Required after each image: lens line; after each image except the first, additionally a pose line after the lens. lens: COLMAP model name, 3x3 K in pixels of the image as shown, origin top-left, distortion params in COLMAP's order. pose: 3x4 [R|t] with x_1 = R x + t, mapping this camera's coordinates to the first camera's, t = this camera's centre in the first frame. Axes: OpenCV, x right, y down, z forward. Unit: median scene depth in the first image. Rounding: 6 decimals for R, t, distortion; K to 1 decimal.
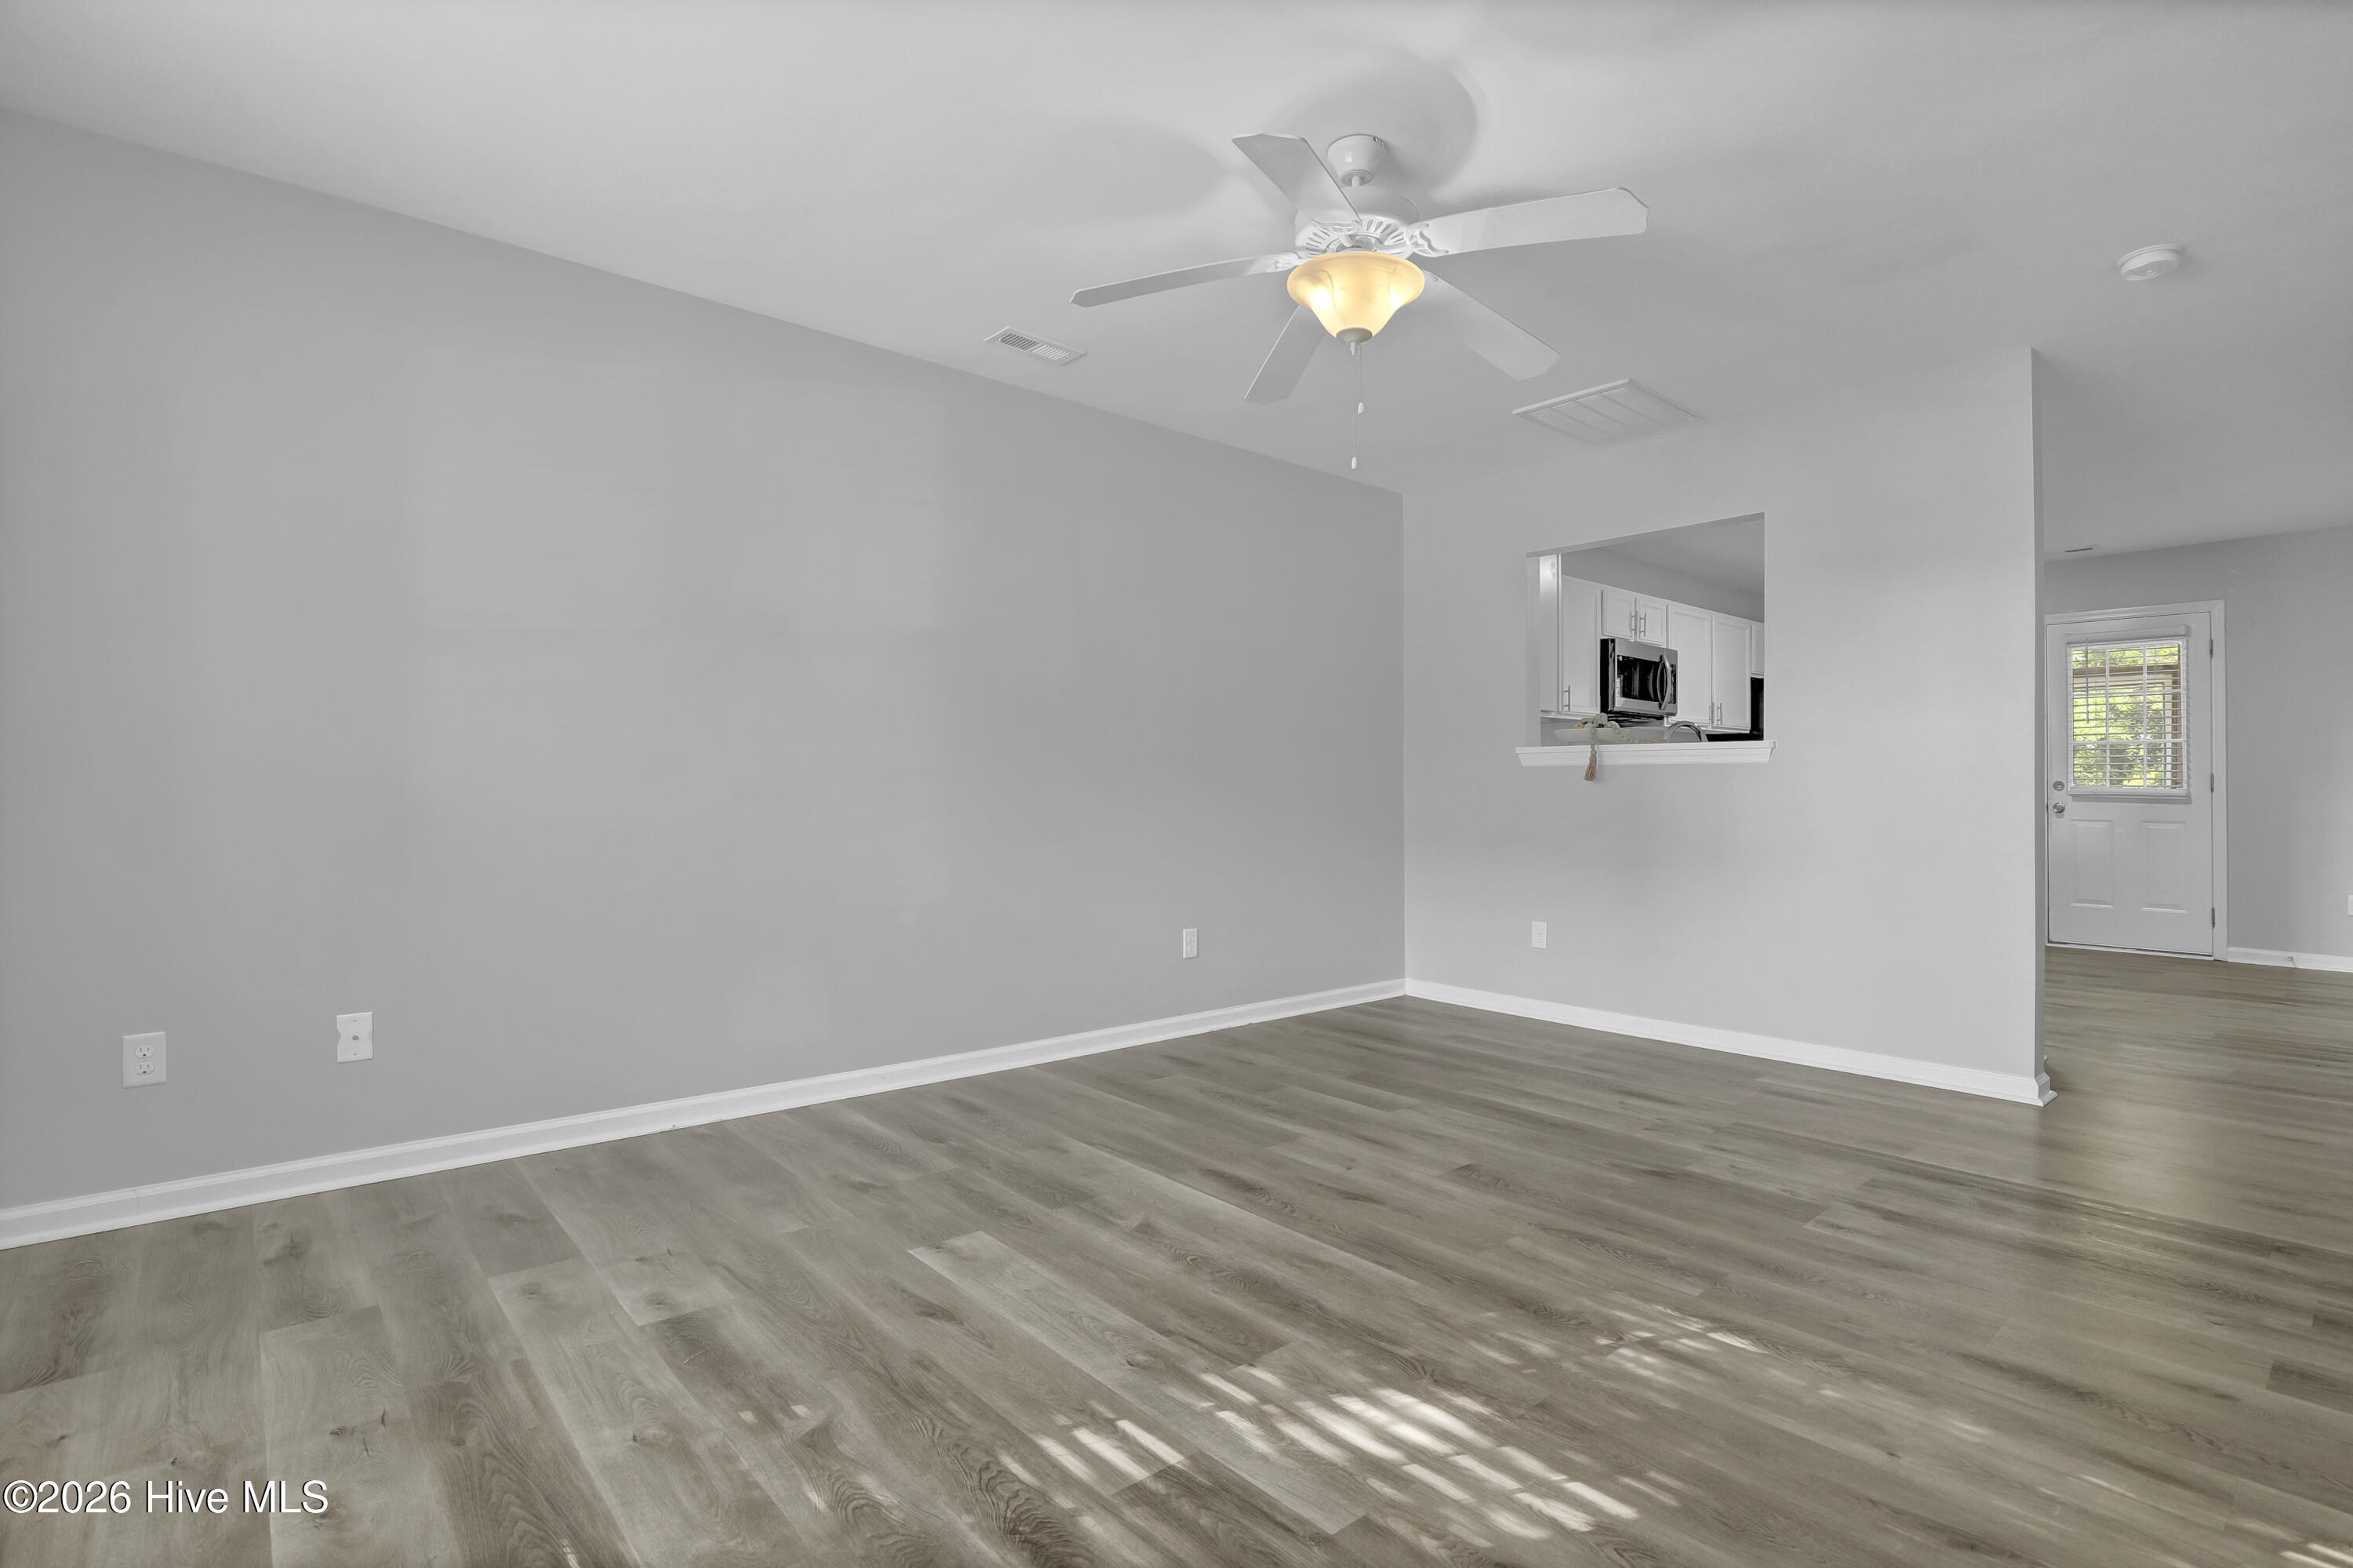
lens RADIAL K [[1112.6, 0, 1191.0], [0, 1112.6, 784.6], [0, 0, 1]] dist [-0.021732, 0.001134]
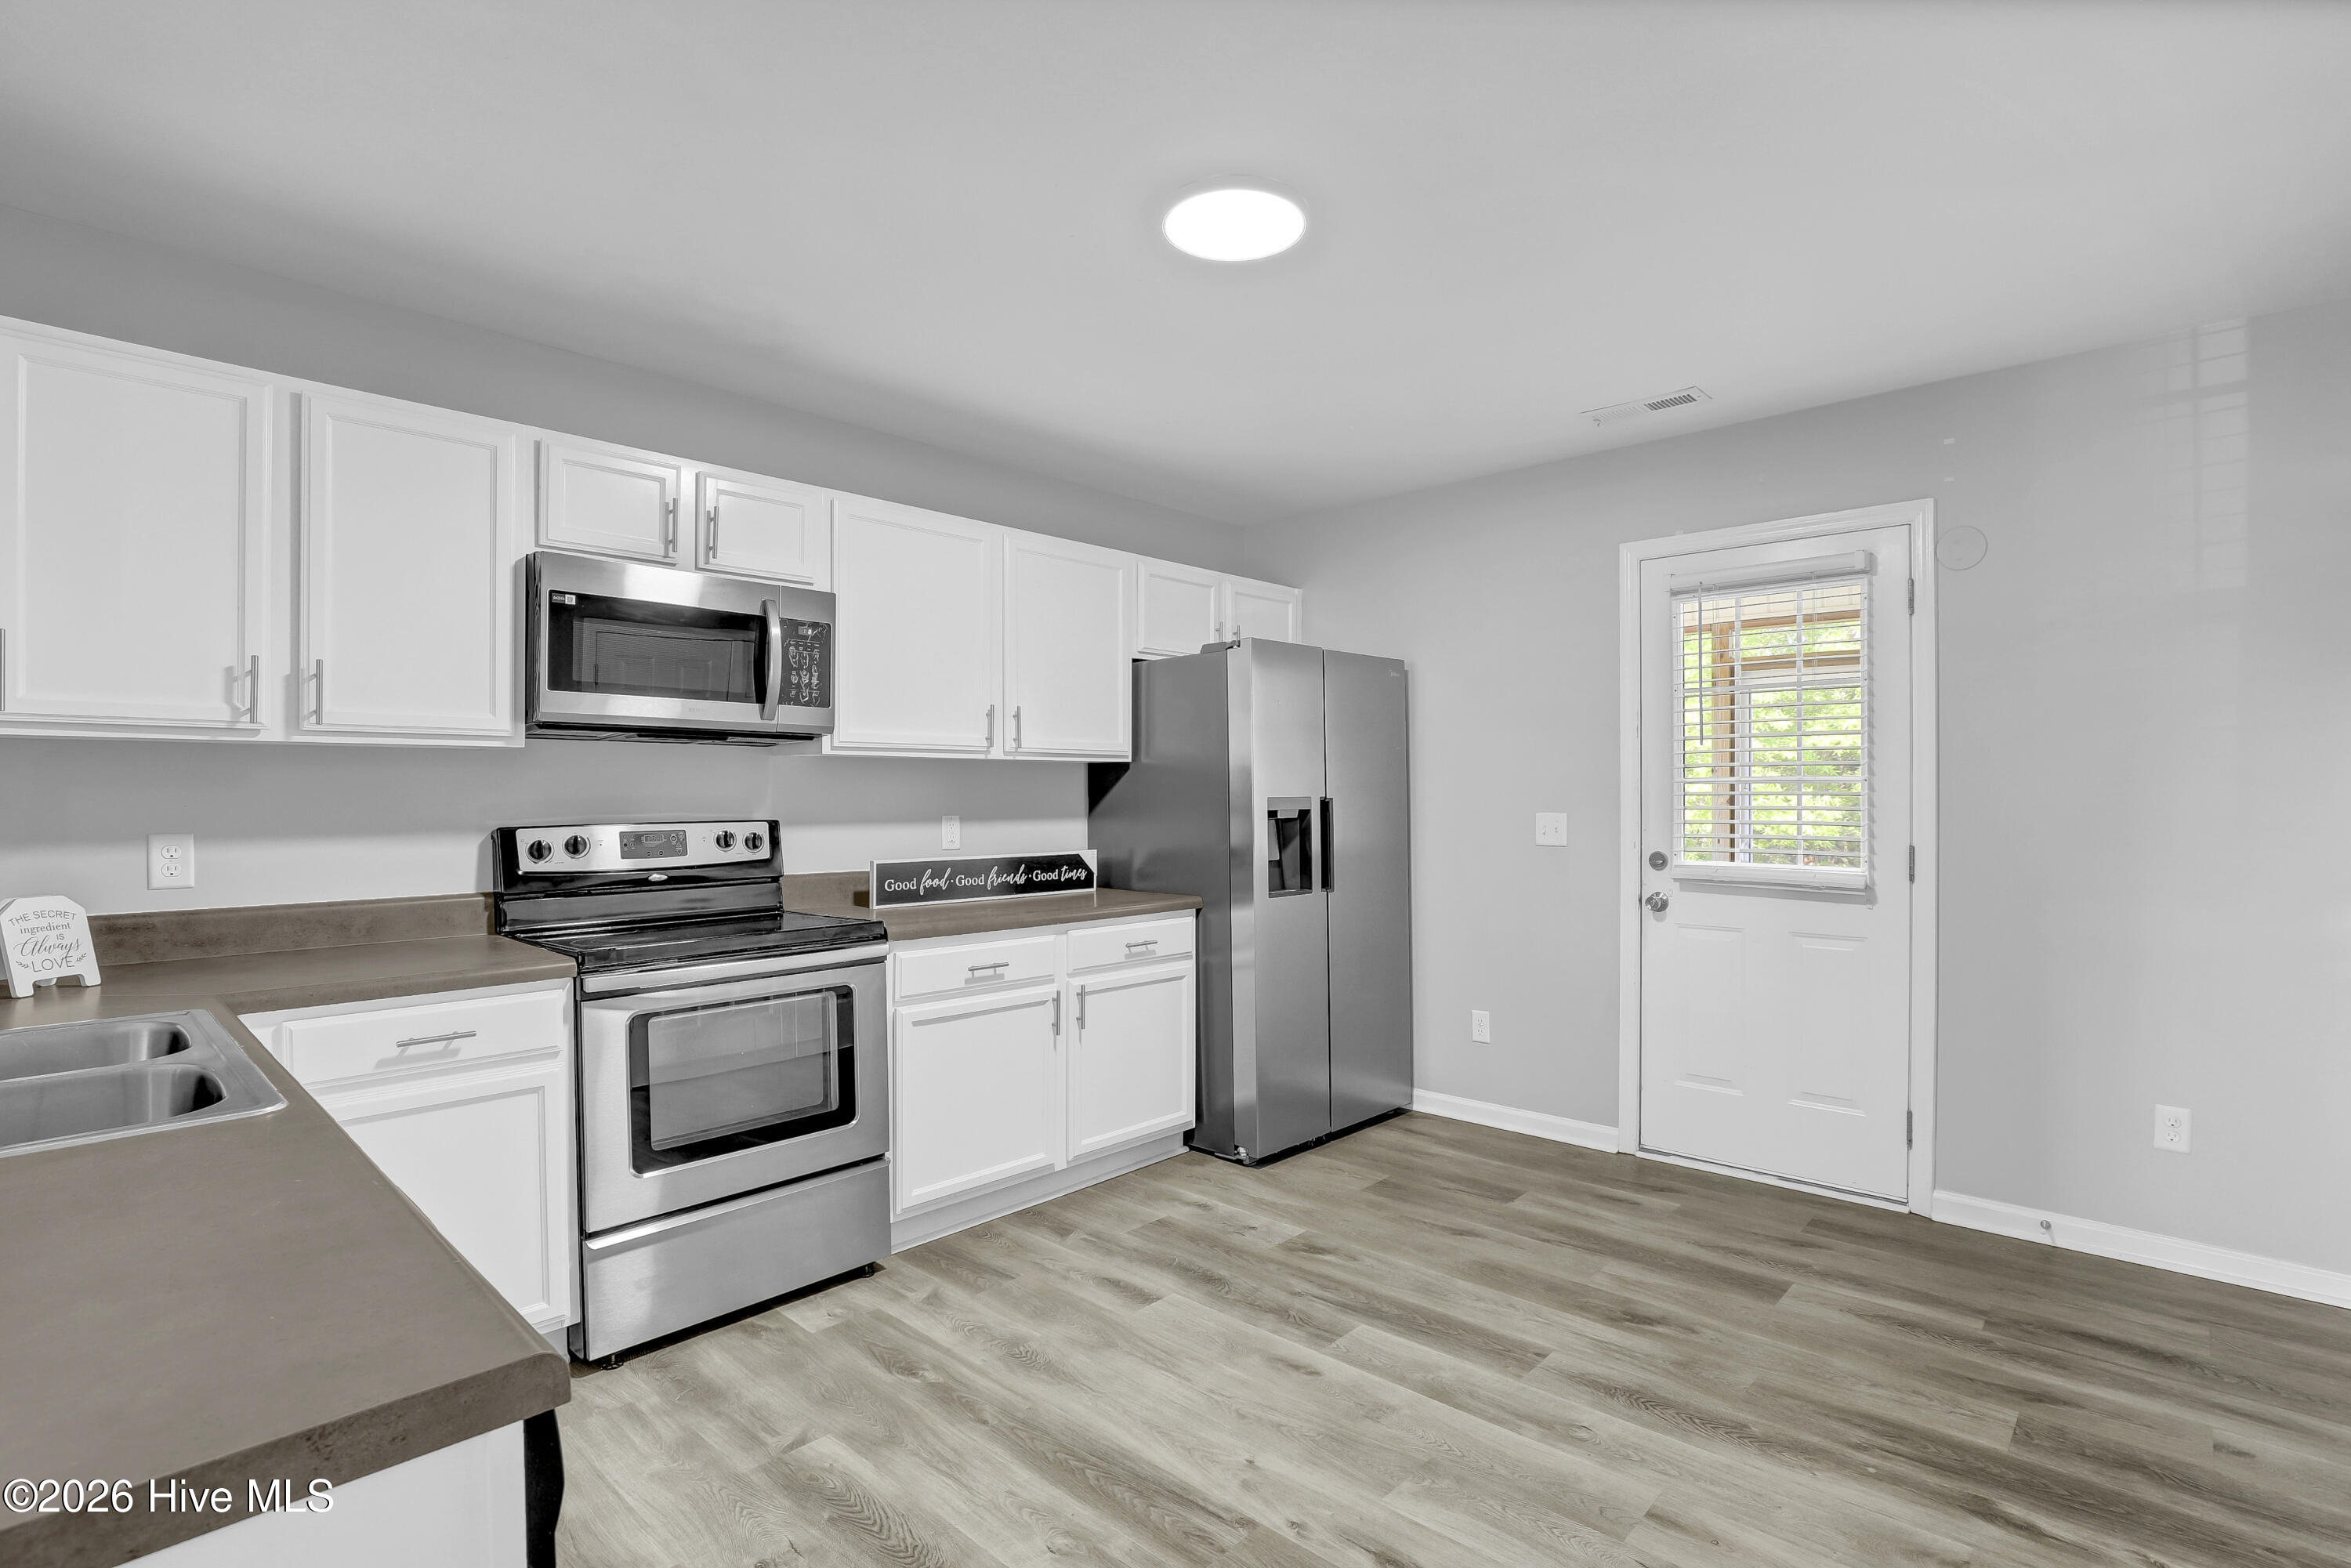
lens RADIAL K [[1116.6, 0, 1195.7], [0, 1116.6, 798.5], [0, 0, 1]] dist [-0.027207, 0.000407]
pose [[0.994935, -0.008336, 0.100172, 1.244572], [0.007845, 0.999955, 0.005299, -0.082329], [-0.100211, -0.004486, 0.994956, 1.177667]]
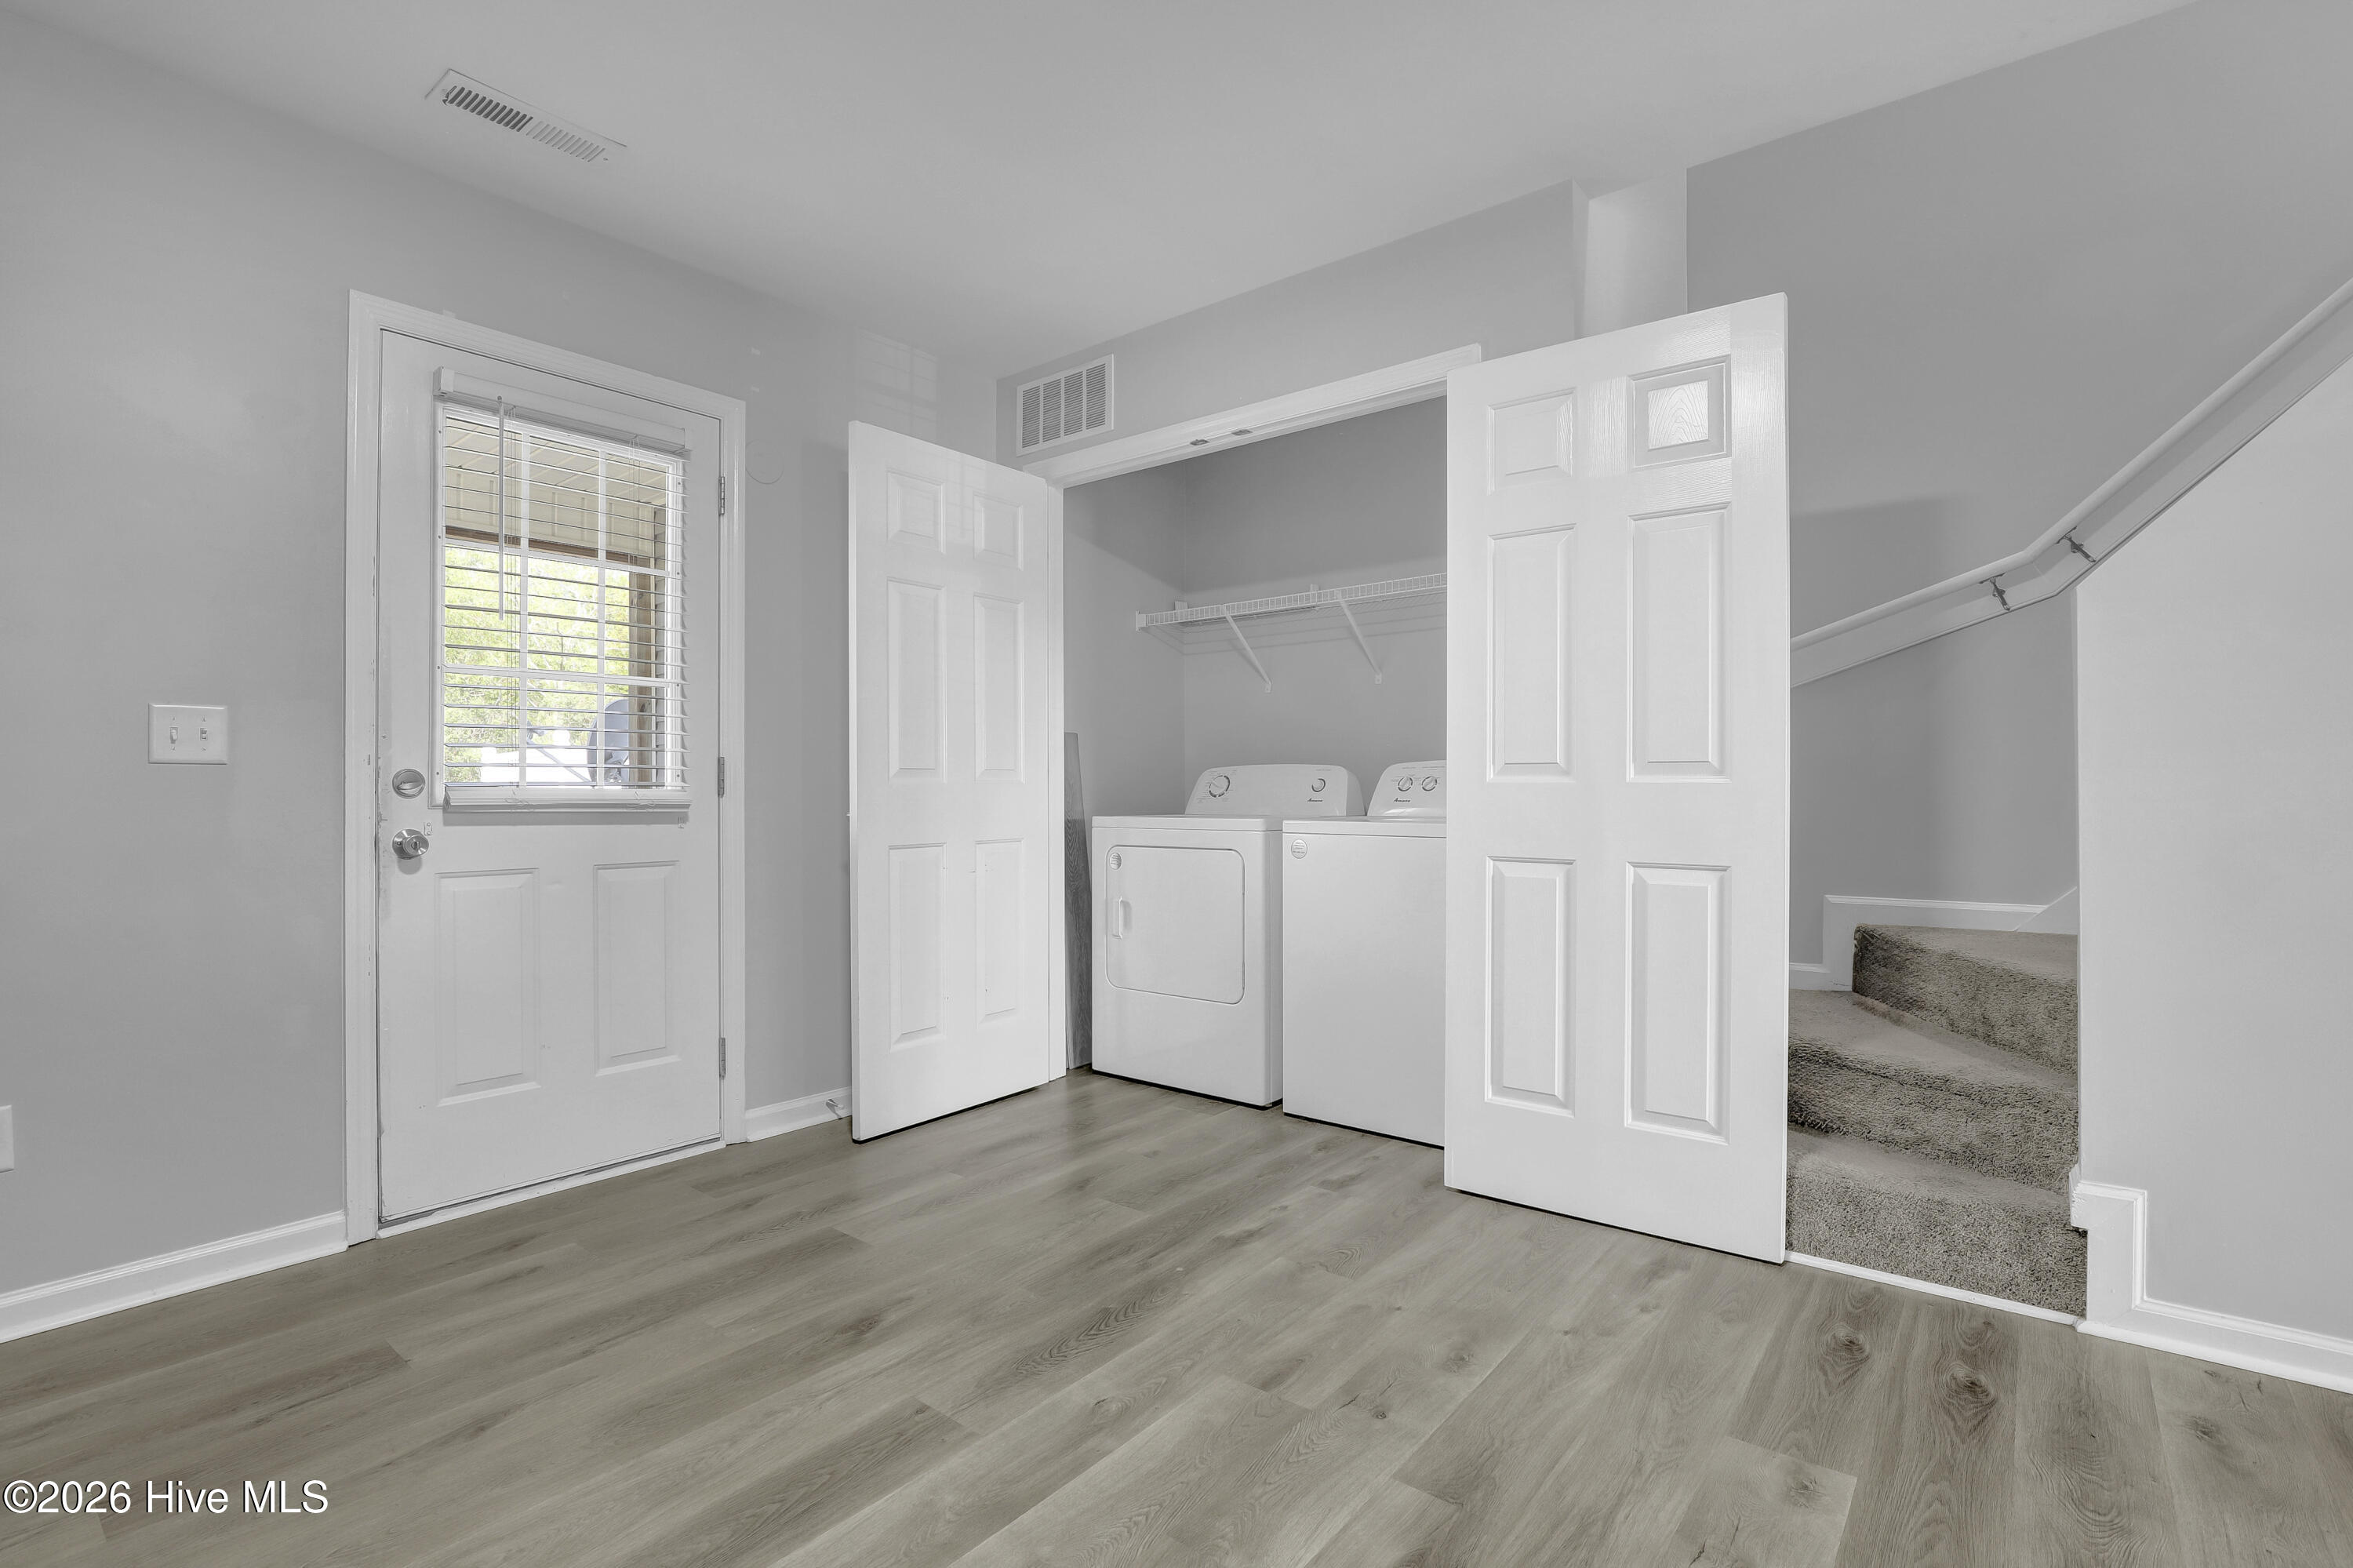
lens RADIAL K [[1093.8, 0, 1194.3], [0, 1093.8, 775.5], [0, 0, 1]] dist [-0.023236, 0.001521]
pose [[-0.172552, 0.009222, 0.984957, 0.963471], [0.005558, 0.999949, -0.008389, 0.007247], [-0.984985, 0.004027, -0.172594, 1.960242]]
